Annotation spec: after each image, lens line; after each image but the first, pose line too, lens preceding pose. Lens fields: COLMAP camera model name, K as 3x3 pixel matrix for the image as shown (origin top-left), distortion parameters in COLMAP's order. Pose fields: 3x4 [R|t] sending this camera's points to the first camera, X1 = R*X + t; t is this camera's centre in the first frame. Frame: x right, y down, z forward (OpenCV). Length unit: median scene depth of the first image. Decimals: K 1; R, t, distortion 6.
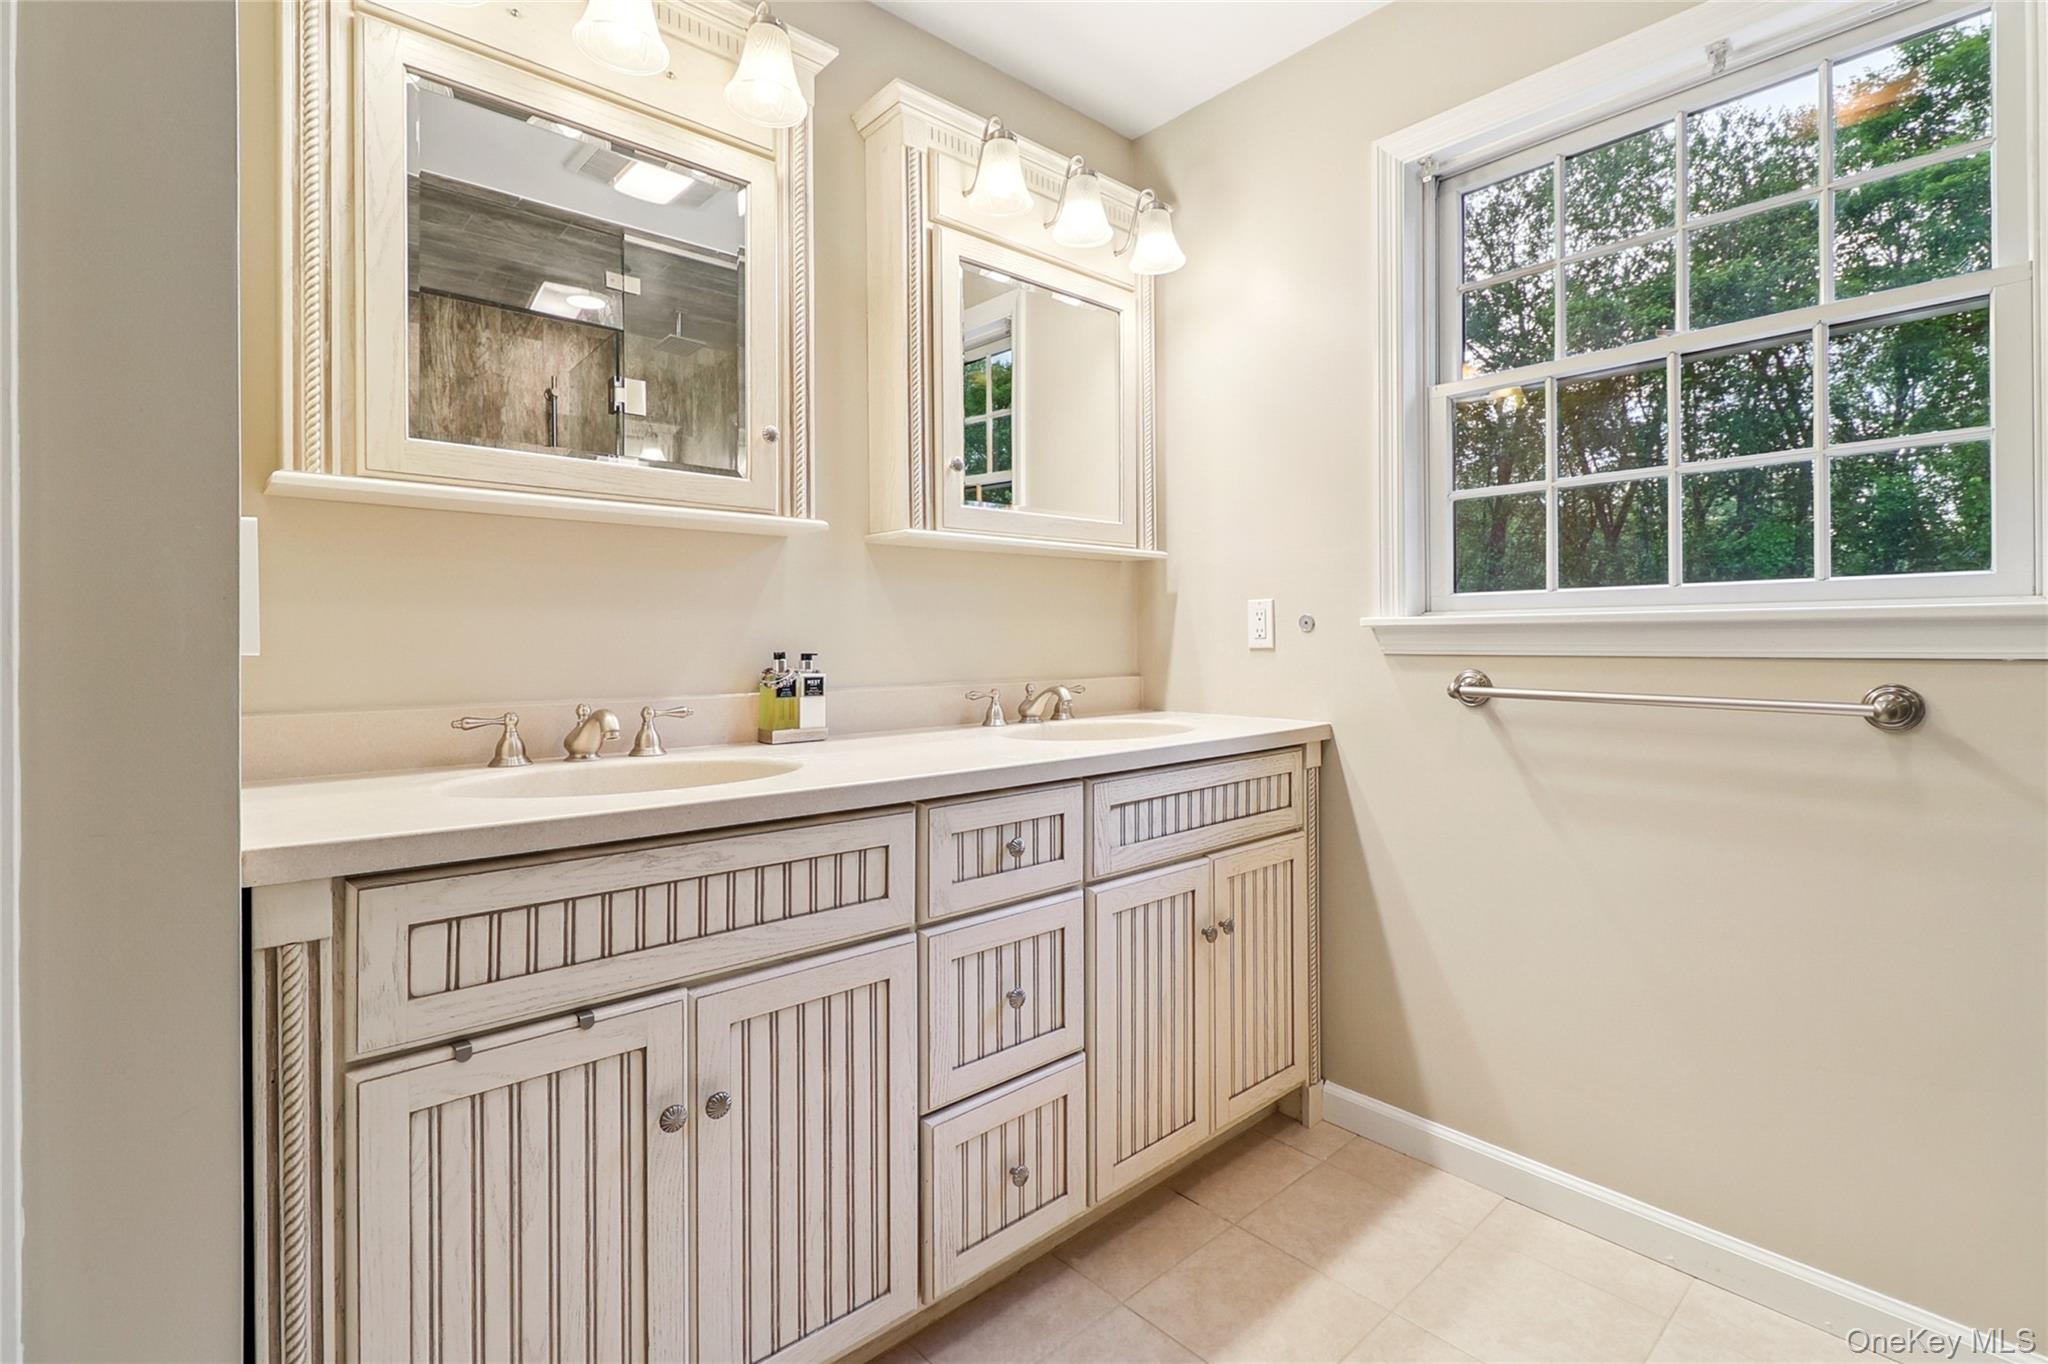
lens RADIAL K [[957.7, 0, 1025.1], [0, 957.7, 638.3], [0, 0, 1]] dist [0.001446, -0.000021]
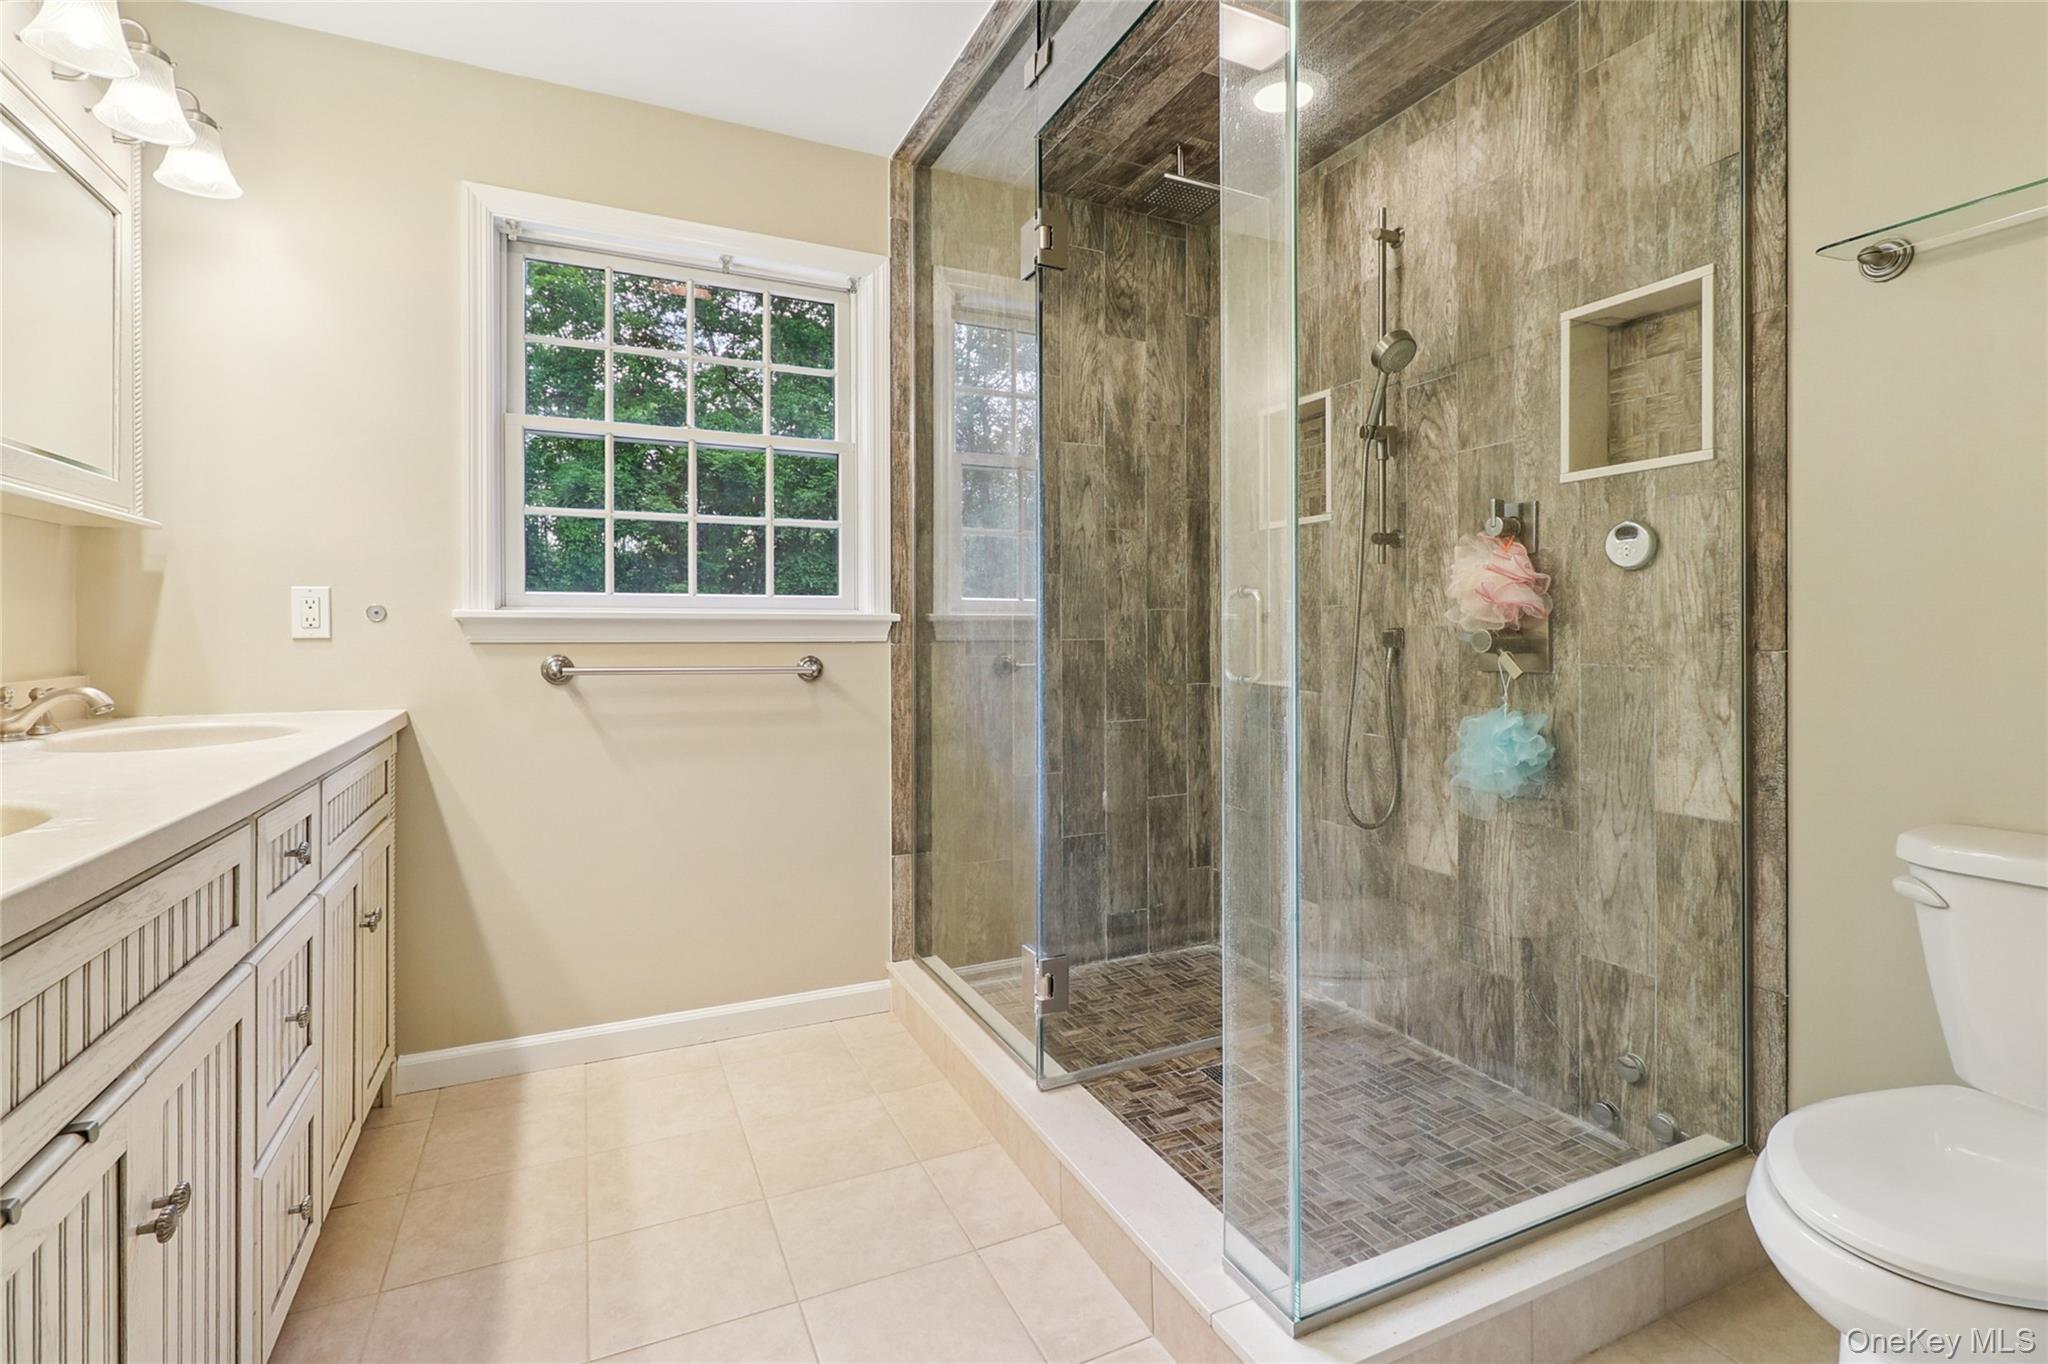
lens RADIAL K [[941.3, 0, 1032.6], [0, 941.3, 643.3], [0, 0, 1]] dist [0.002429, -0.000451]
pose [[0.280812, 0.001708, 0.959761, -0.521489], [0.002113, 0.999995, -0.002398, 0.022303], [-0.959761, 0.002701, 0.280806, 0.063471]]
